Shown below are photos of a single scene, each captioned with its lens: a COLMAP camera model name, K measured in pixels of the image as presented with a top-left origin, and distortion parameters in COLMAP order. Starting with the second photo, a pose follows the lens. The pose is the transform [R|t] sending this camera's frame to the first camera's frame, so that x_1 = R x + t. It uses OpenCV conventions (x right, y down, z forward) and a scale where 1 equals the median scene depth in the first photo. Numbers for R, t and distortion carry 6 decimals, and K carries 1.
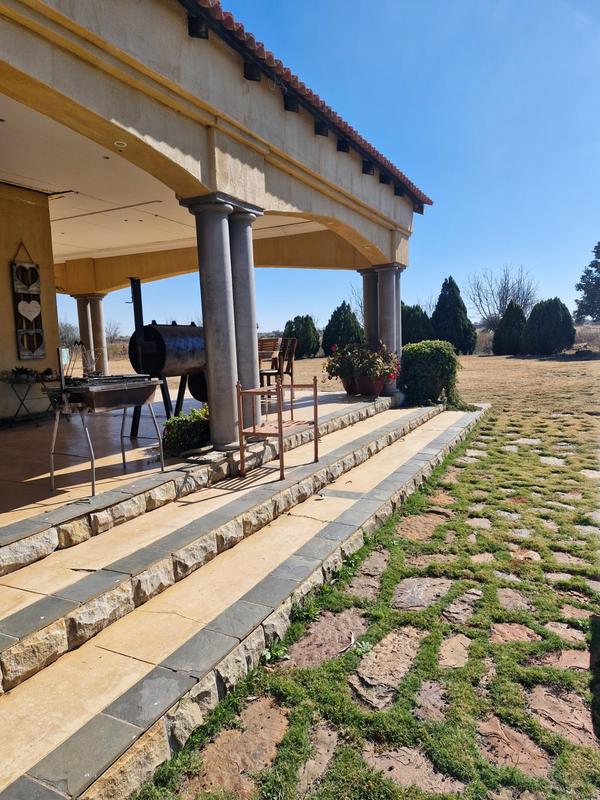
lens RADIAL K [[537.3, 0, 297.1], [0, 537.3, 399.2], [0, 0, 1]] dist [0.058239, -0.002170]
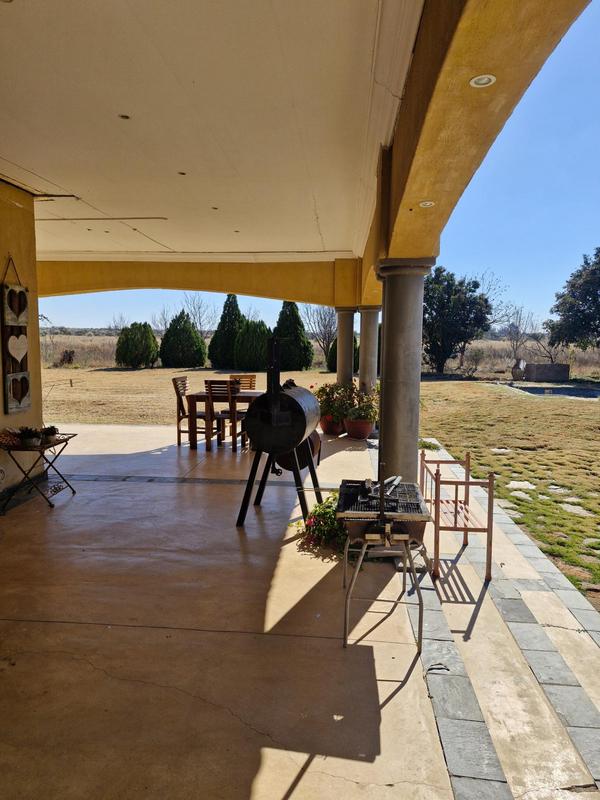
lens RADIAL K [[537.3, 0, 297.0], [0, 537.3, 403.3], [0, 0, 1]] dist [0.058239, -0.002170]
pose [[0.933082, 0.002636, 0.359654, -0.395296], [-0.002573, 0.999996, -0.000653, -0.086193], [-0.359654, -0.000316, 0.933086, 0.160020]]
